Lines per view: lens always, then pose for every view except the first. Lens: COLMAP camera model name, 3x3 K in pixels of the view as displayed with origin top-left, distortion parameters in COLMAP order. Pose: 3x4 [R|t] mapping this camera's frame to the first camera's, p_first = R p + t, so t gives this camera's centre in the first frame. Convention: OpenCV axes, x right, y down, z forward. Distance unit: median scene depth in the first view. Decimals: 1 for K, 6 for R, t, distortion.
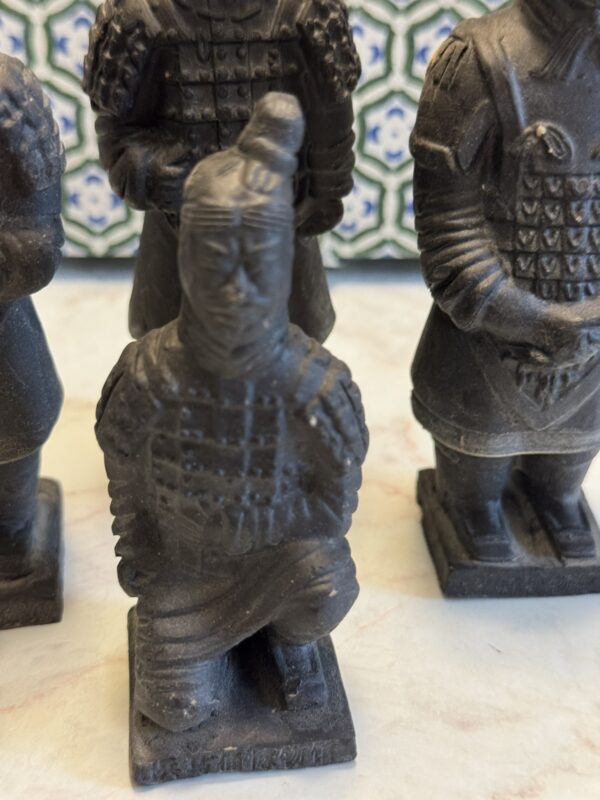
lens RADIAL K [[1044.1, 0, 301.9], [0, 1044.1, 405.5], [0, 0, 1]] dist [0.046348, 0.000000]
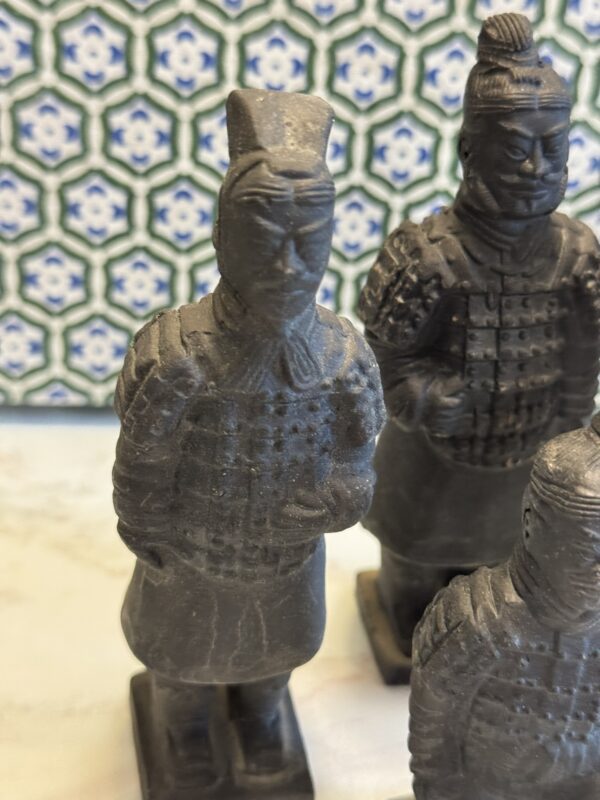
lens RADIAL K [[1044.1, 0, 307.5], [0, 1044.1, 407.3], [0, 0, 1]] dist [0.046348, 0.000000]
pose [[0.998501, 0.019544, 0.051117, -0.350449], [-0.017831, 0.999271, -0.033758, -0.192557], [-0.051740, 0.032796, 0.998122, -0.074866]]
